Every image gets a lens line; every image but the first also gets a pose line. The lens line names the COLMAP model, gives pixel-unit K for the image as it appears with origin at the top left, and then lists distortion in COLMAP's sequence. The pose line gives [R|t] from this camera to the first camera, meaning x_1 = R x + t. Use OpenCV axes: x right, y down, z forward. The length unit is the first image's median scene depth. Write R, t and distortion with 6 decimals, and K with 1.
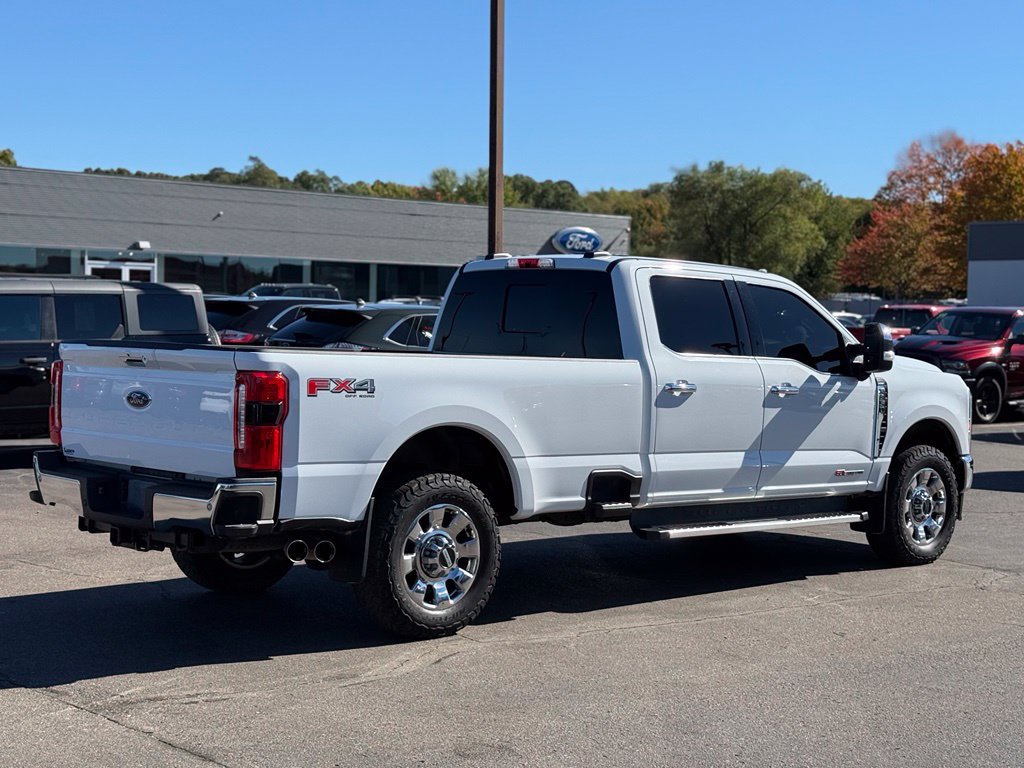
lens RADIAL K [[1606.5, 0, 512.0], [0, 1606.5, 384.0], [0, 0, 1]] dist [0.123459, 0.041580]
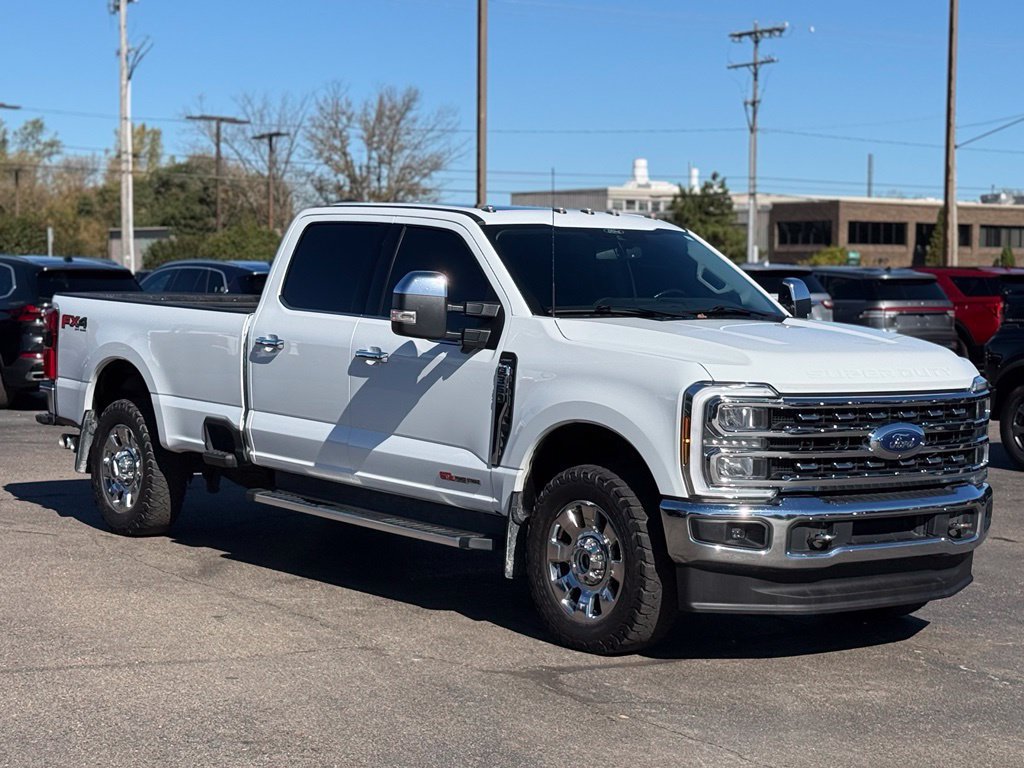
lens RADIAL K [[2107.5, 0, 512.0], [0, 2107.5, 384.0], [0, 0, 1]] dist [0.163319, 0.003765]
pose [[-0.109189, 0.029394, -0.993586, 1.221670], [-0.061968, 0.997417, 0.036318, -0.025335], [0.992088, 0.065536, -0.107086, 1.188498]]
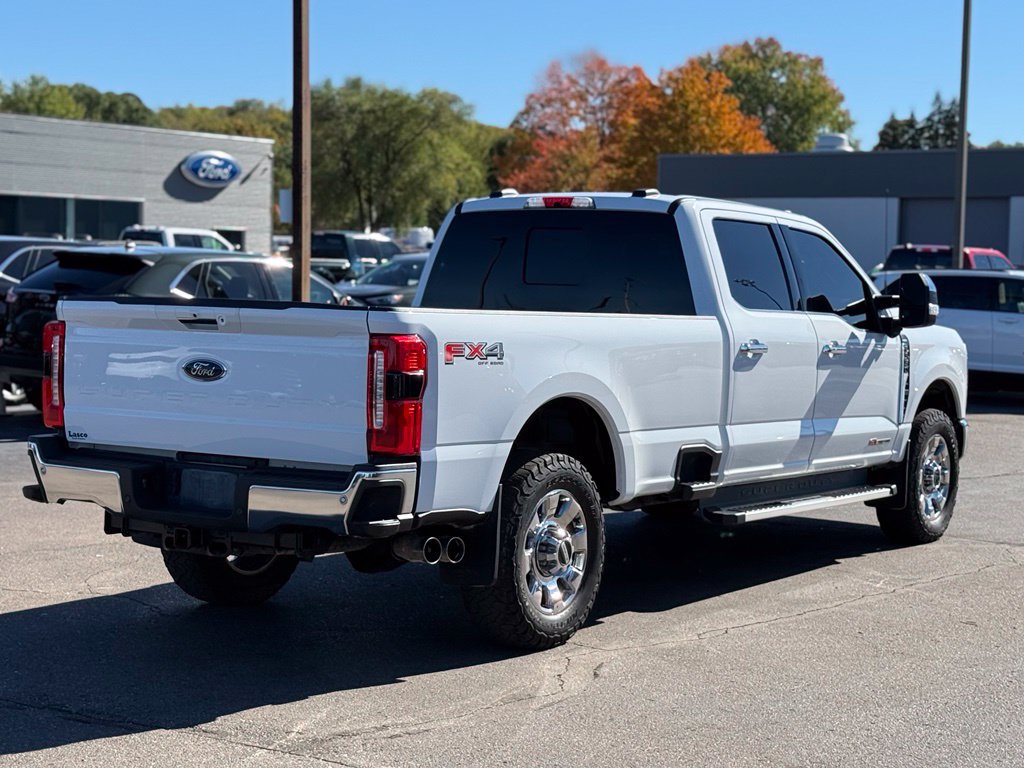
lens RADIAL K [[1898.5, 0, 512.0], [0, 1898.5, 384.0], [0, 0, 1]] dist [0.141396, -0.047327]
pose [[0.973352, -0.014281, 0.228872, -0.240036], [0.008862, 0.999656, 0.024686, -0.004524], [-0.229146, -0.021999, 0.973143, 0.029620]]
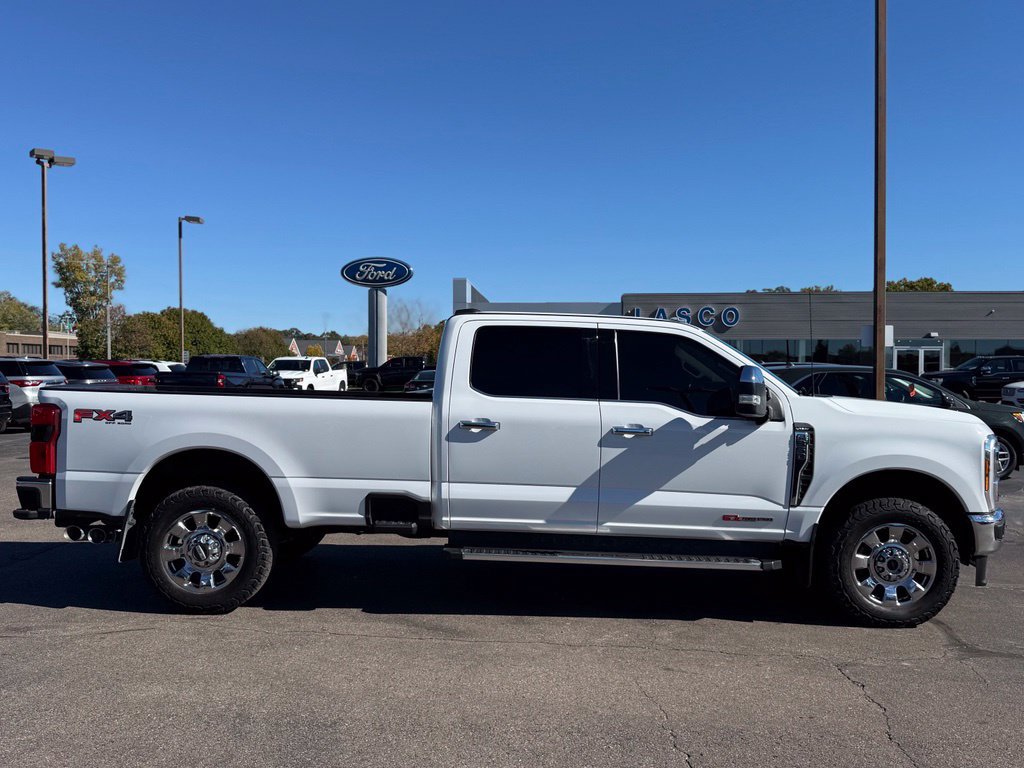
lens RADIAL K [[900.9, 0, 512.0], [0, 900.9, 384.0], [0, 0, 1]] dist [0.154702, -0.283849]
pose [[0.713123, -0.006583, -0.701008, 0.525641], [-0.023024, 0.999197, -0.032805, -0.005828], [0.700660, 0.039534, 0.712399, 0.529047]]
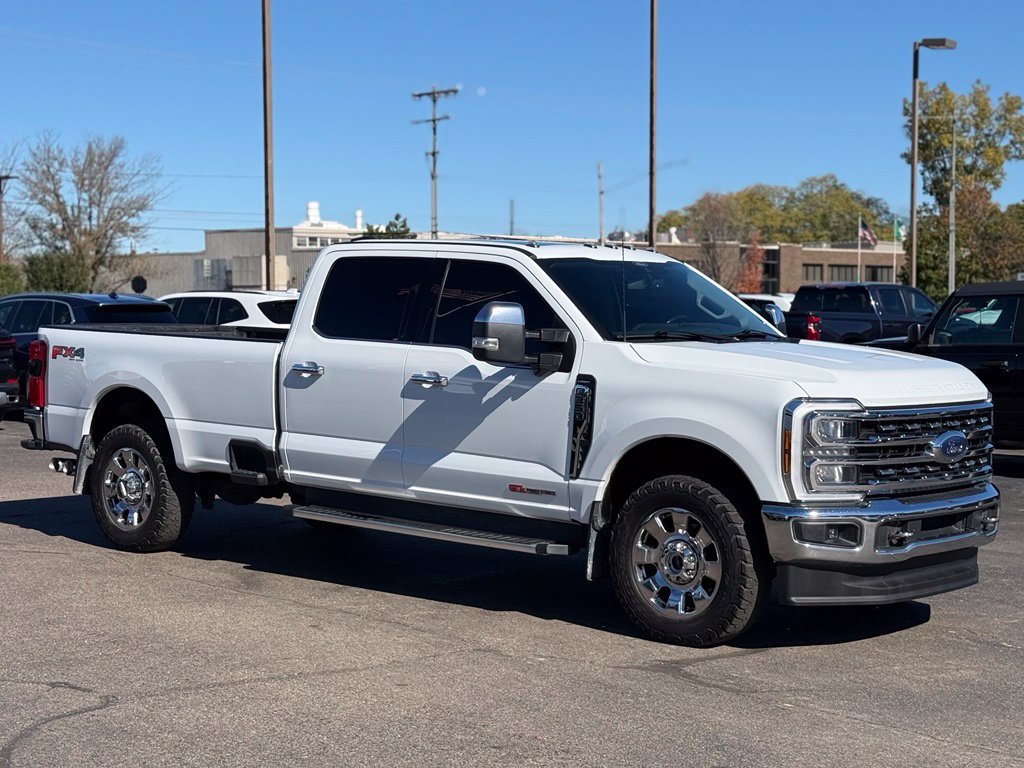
lens RADIAL K [[1821.2, 0, 512.0], [0, 1821.2, 384.0], [0, 0, 1]] dist [0.149297, -0.009309]
pose [[0.075895, 0.023117, -0.996848, 1.173704], [-0.048011, 0.998656, 0.019503, -0.015912], [0.995959, 0.046380, 0.076903, 0.971563]]
